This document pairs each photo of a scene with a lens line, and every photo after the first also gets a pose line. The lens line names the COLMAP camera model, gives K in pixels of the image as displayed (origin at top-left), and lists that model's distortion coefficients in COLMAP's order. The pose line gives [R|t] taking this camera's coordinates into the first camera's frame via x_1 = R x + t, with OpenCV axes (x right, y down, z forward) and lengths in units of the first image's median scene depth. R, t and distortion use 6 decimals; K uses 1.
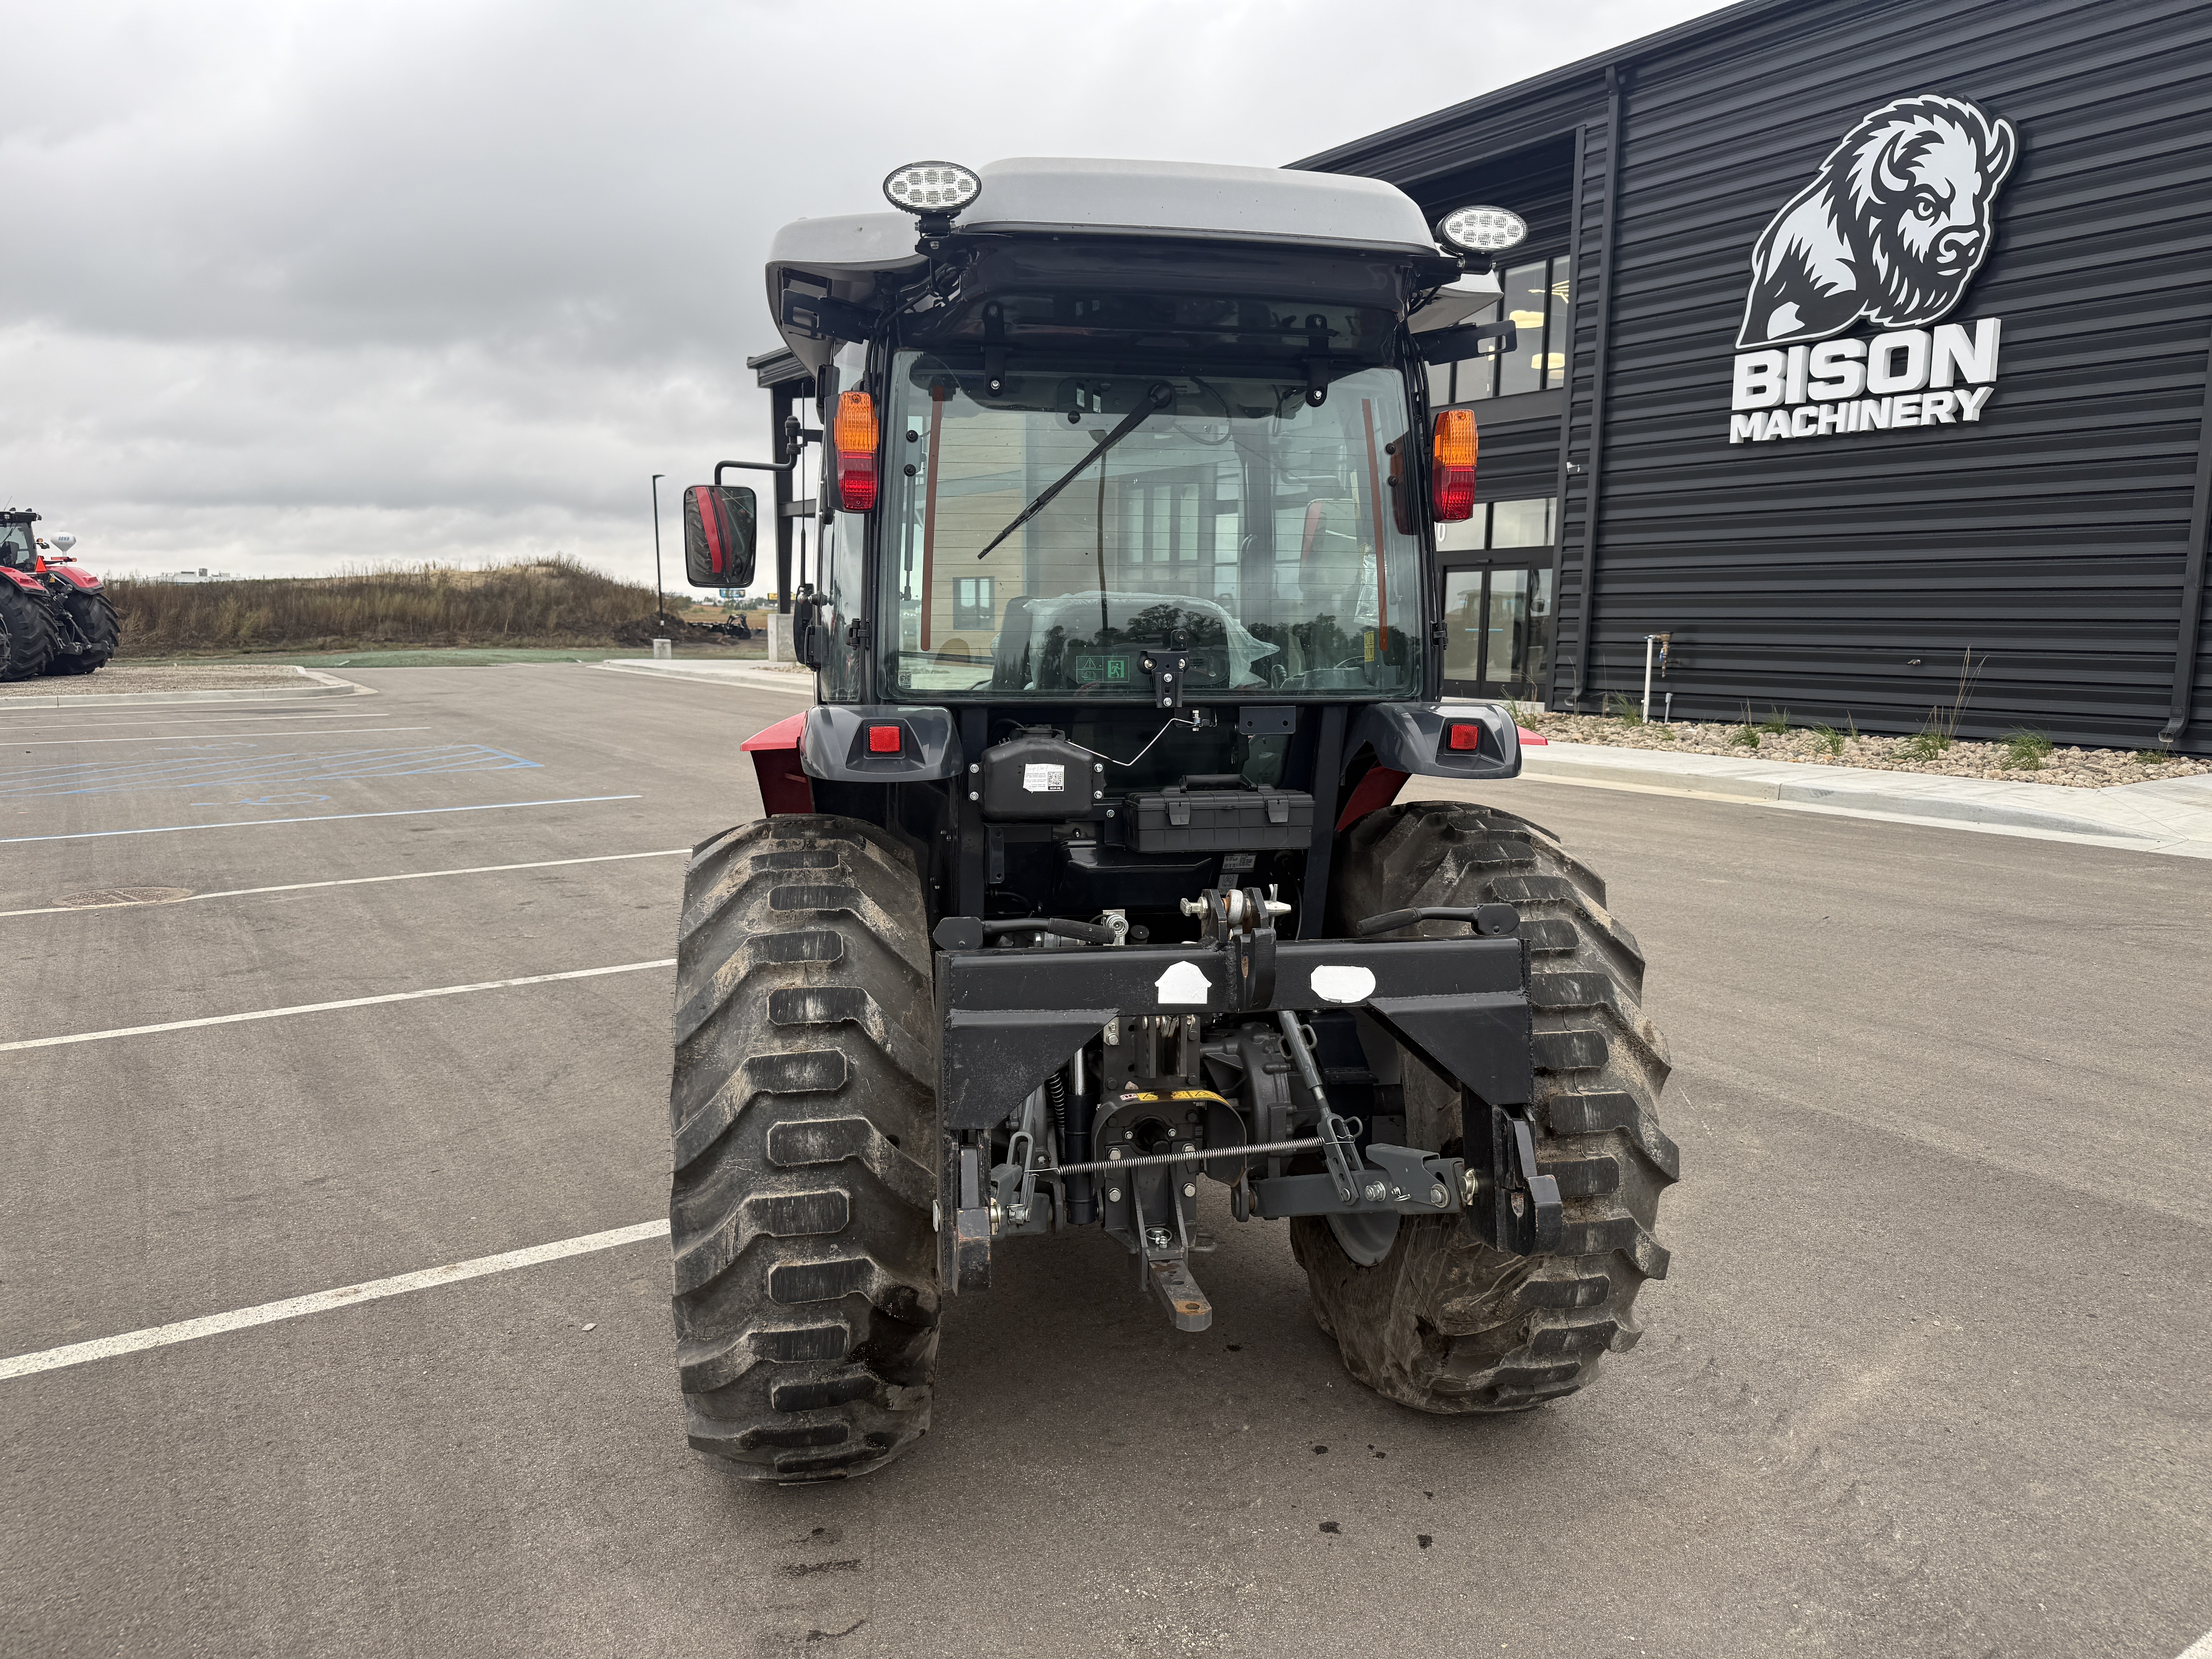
lens RADIAL K [[1546.3, 0, 1103.7], [0, 1546.3, 806.9], [0, 0, 1]] dist [0.045068, -0.062428]
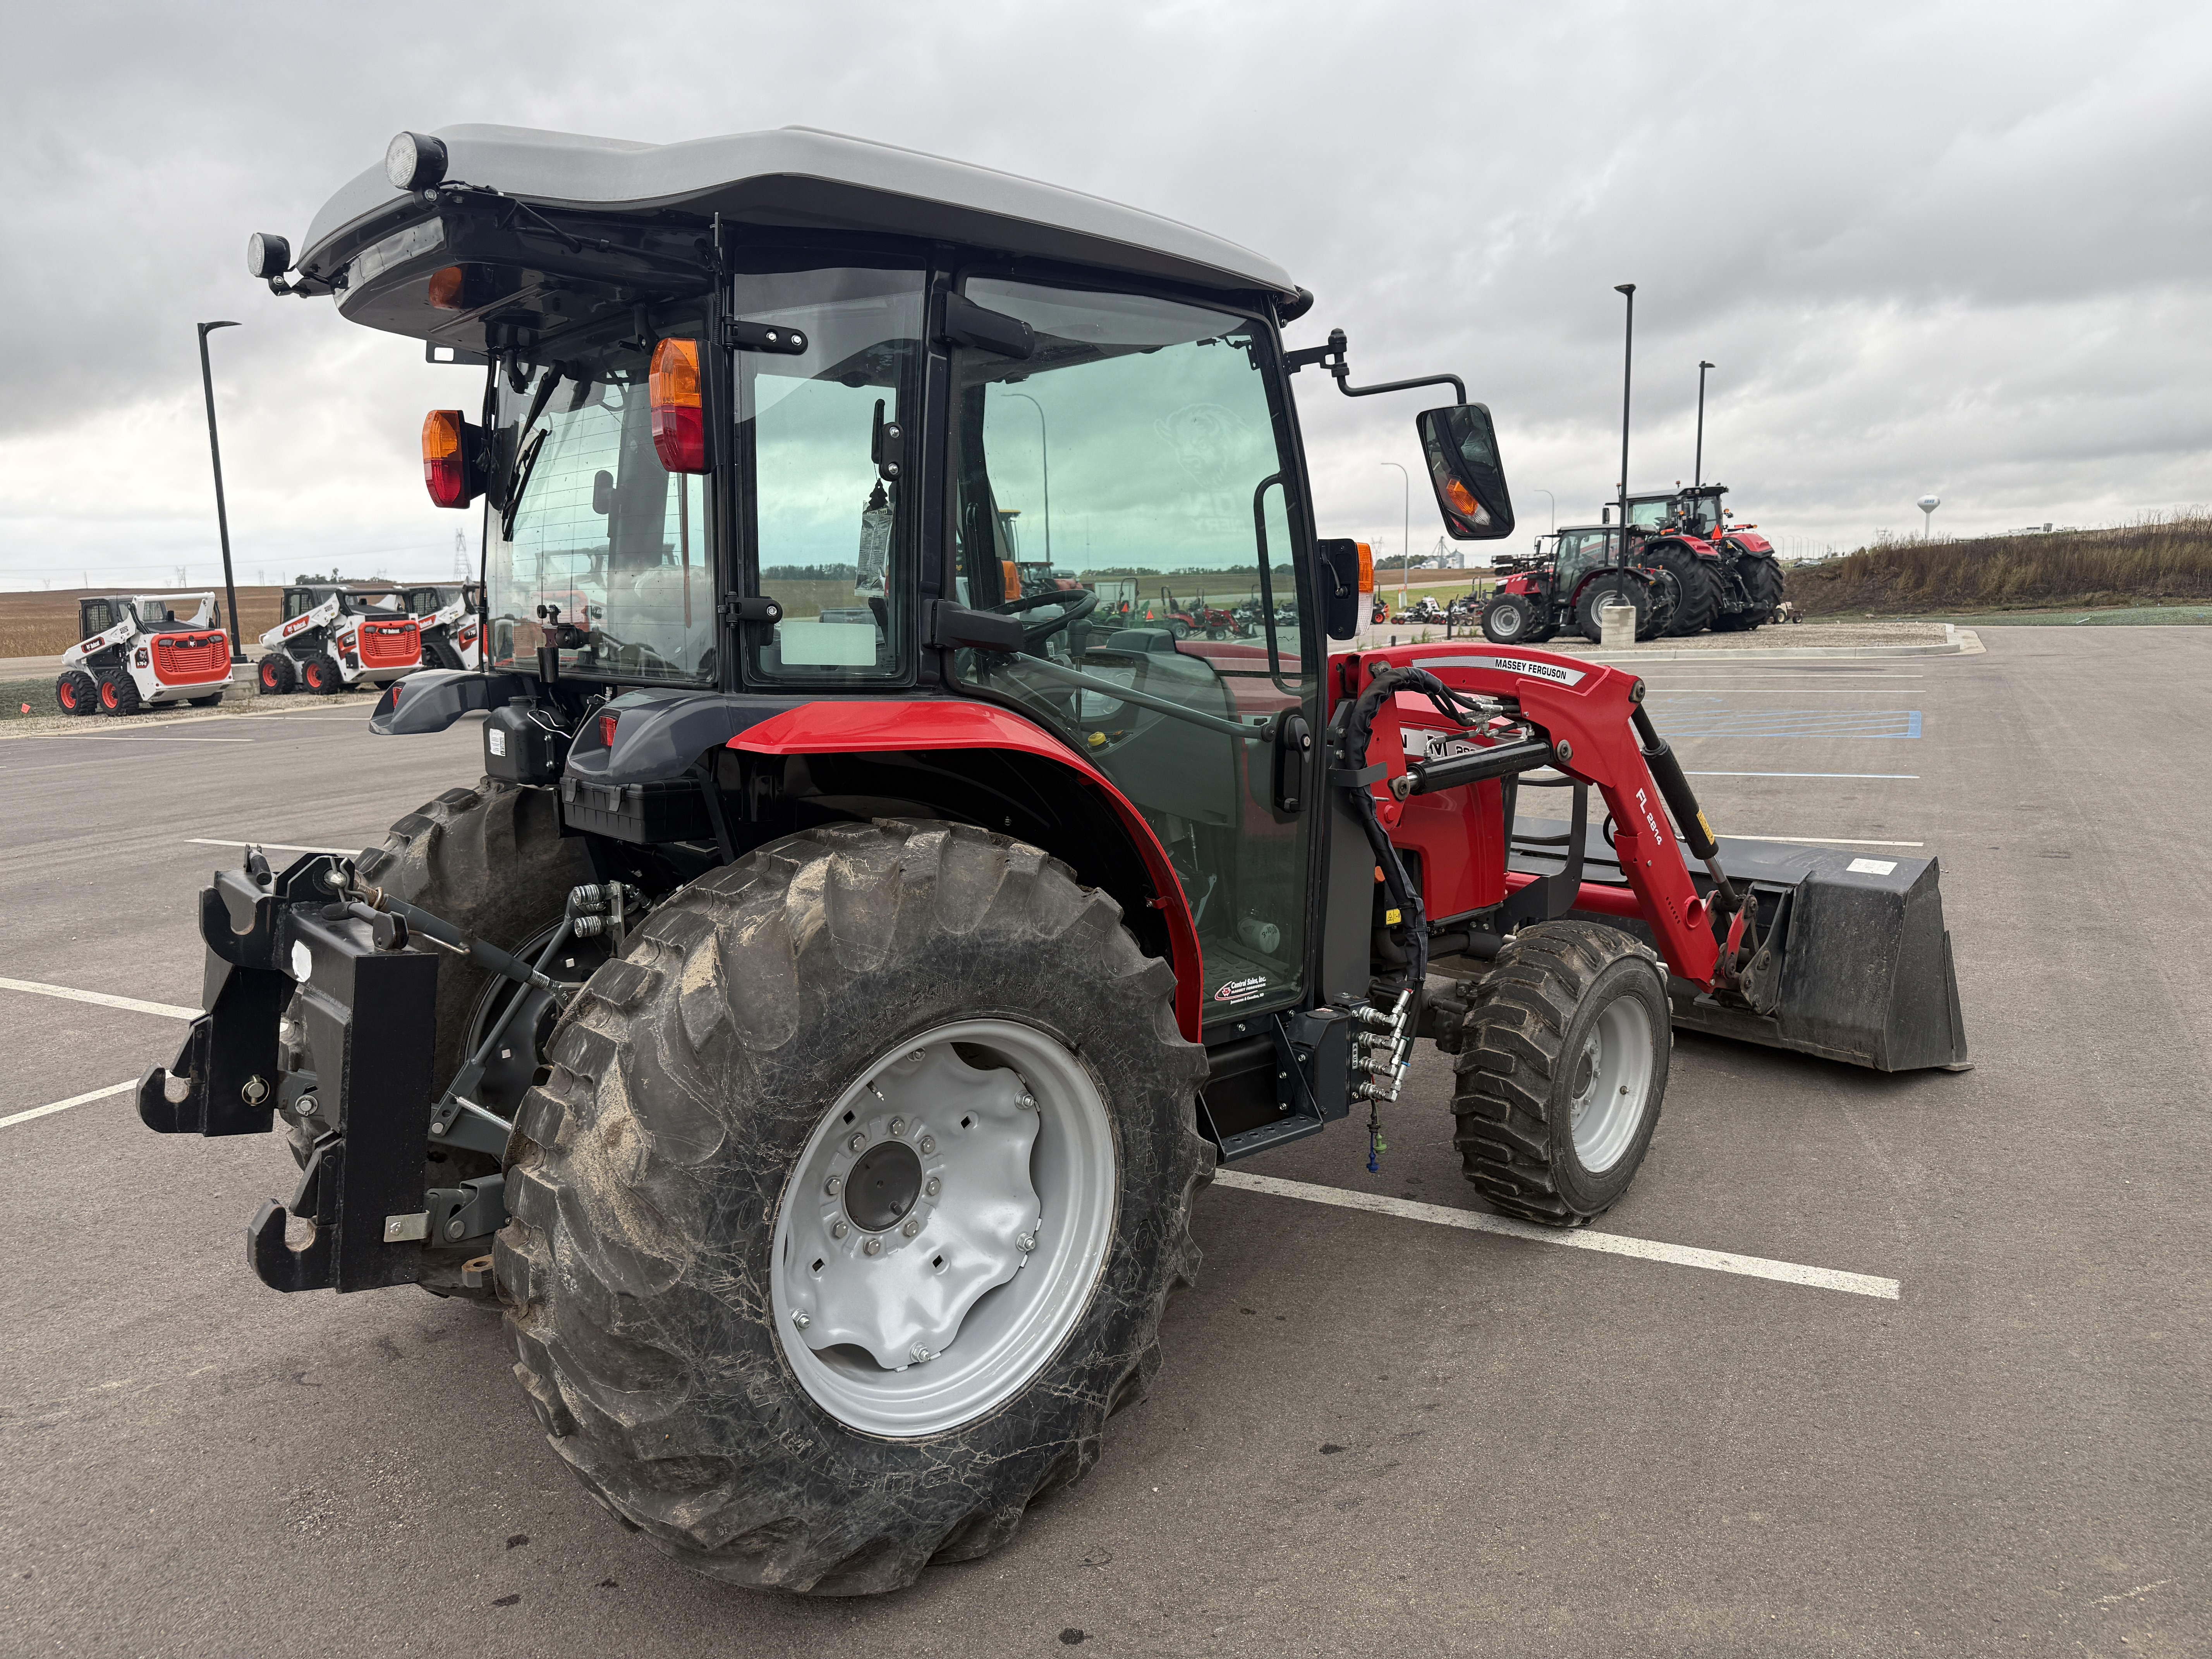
lens RADIAL K [[1546.3, 0, 1096.8], [0, 1546.3, 785.6], [0, 0, 1]] dist [0.045068, -0.062428]
pose [[0.488082, 0.095144, -0.867597, 0.183603], [-0.082710, 0.994609, 0.062542, -0.015124], [0.868870, 0.041233, 0.493320, 0.135310]]
